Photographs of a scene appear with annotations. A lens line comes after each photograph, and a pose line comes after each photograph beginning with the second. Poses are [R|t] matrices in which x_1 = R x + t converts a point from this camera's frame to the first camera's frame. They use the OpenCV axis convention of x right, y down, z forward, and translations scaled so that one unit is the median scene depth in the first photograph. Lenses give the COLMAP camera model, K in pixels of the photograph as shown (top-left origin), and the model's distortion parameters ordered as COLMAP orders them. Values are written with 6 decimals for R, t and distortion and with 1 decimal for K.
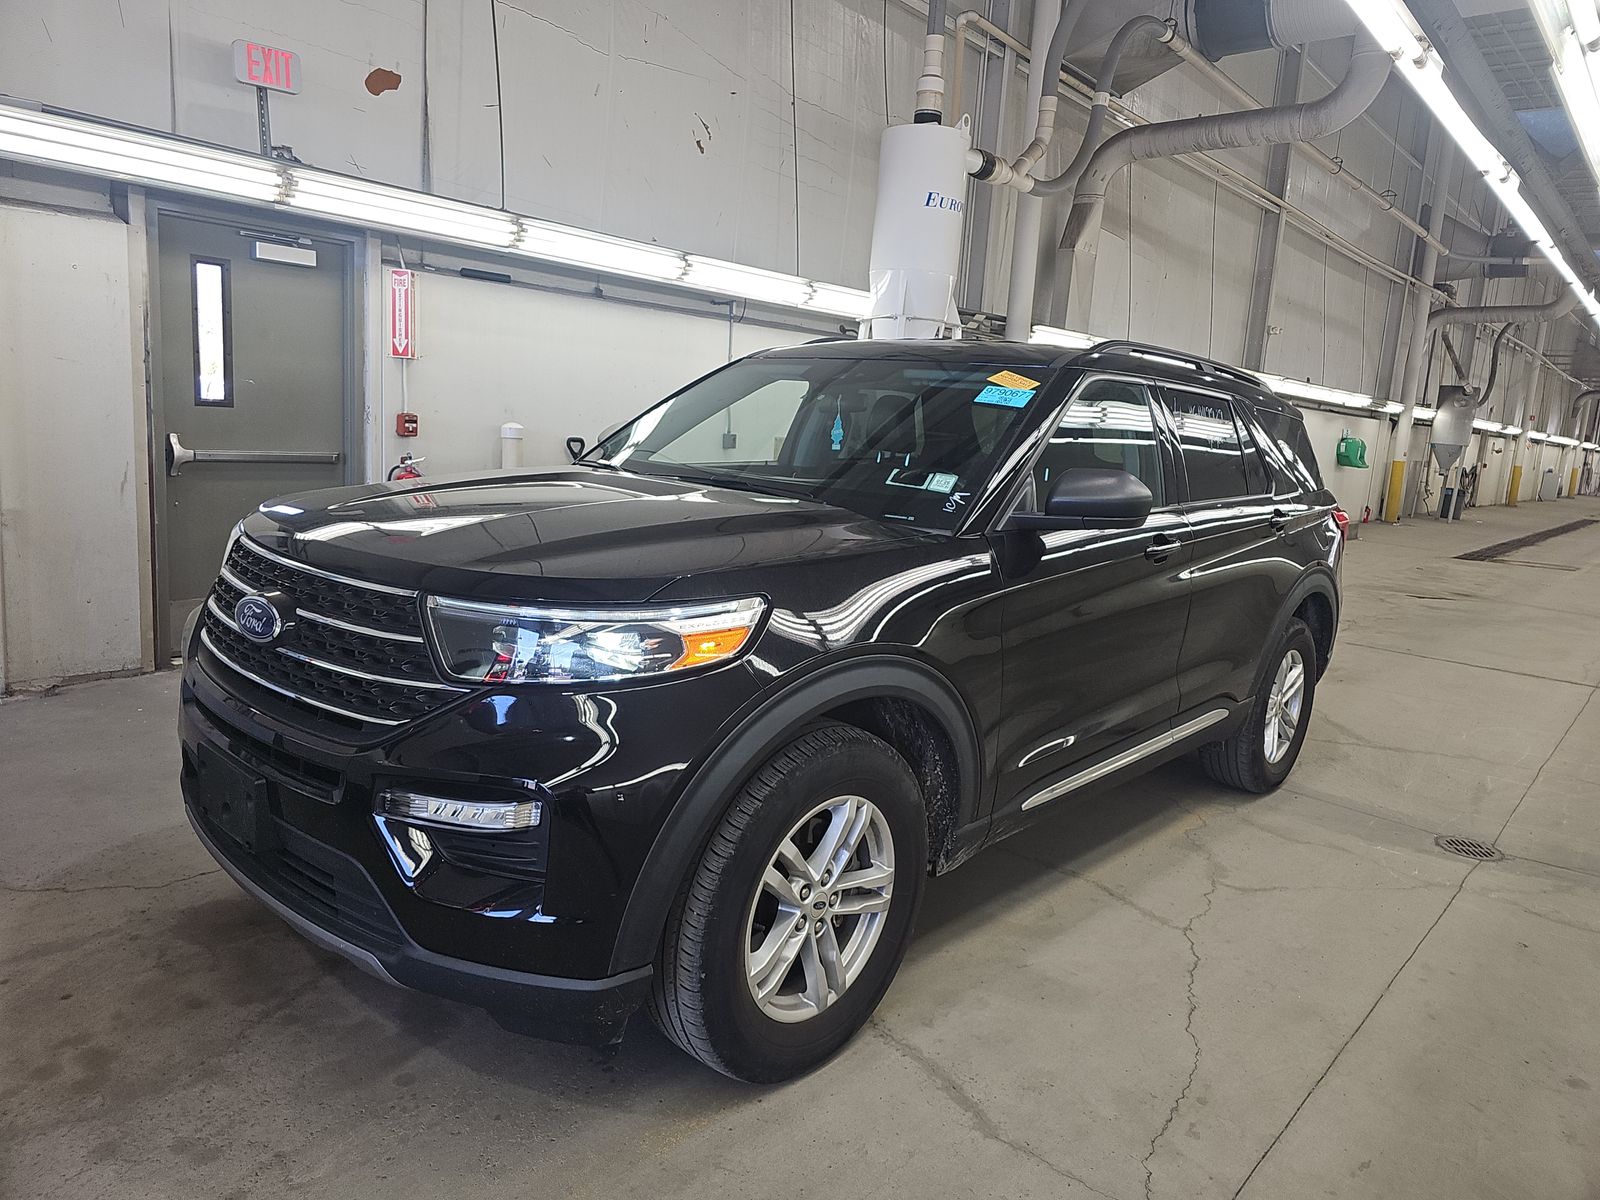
lens RADIAL K [[1061.0, 0, 793.1], [0, 1061.0, 598.0], [0, 0, 1]] dist [0.058667, -0.071952]
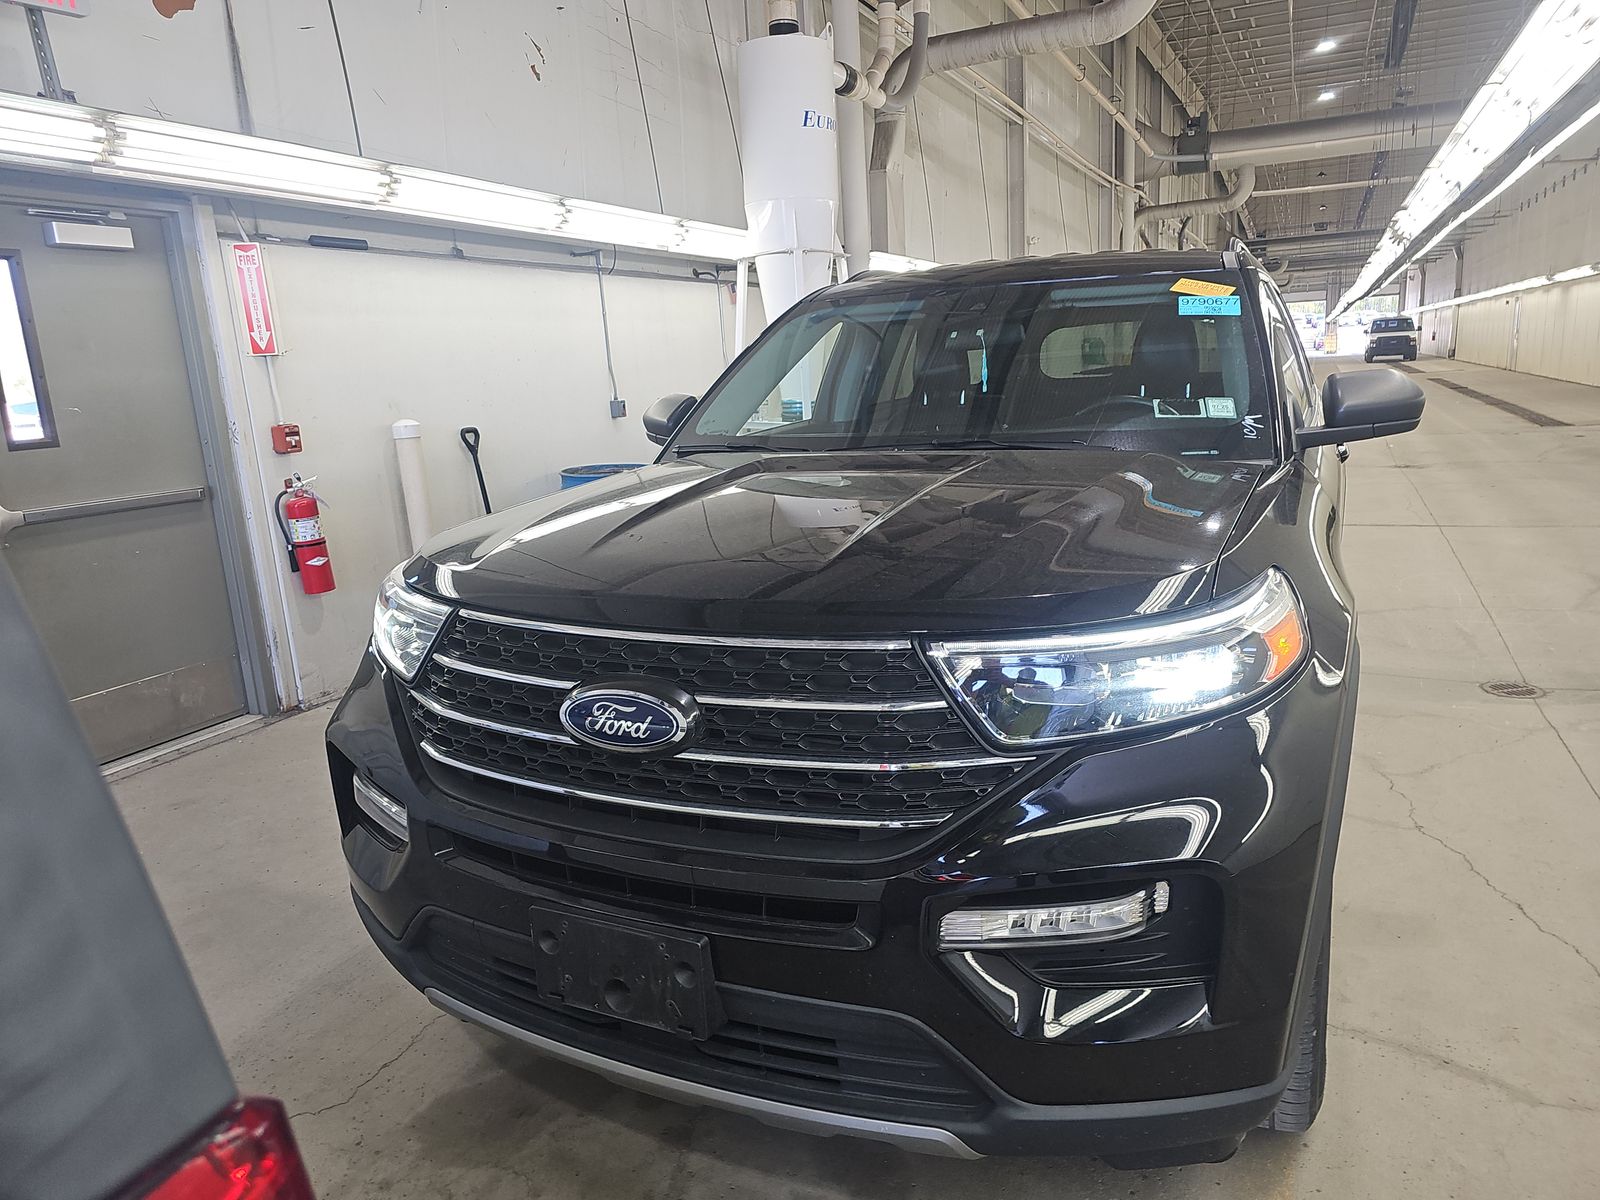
lens RADIAL K [[1066.5, 0, 834.1], [0, 1066.5, 606.0], [0, 0, 1]] dist [0.037973, -0.037399]
pose [[0.946744, -0.180439, 0.266680, -0.213406], [0.165596, 0.983157, 0.077333, -0.033907], [-0.276142, -0.029054, 0.960678, 0.113177]]
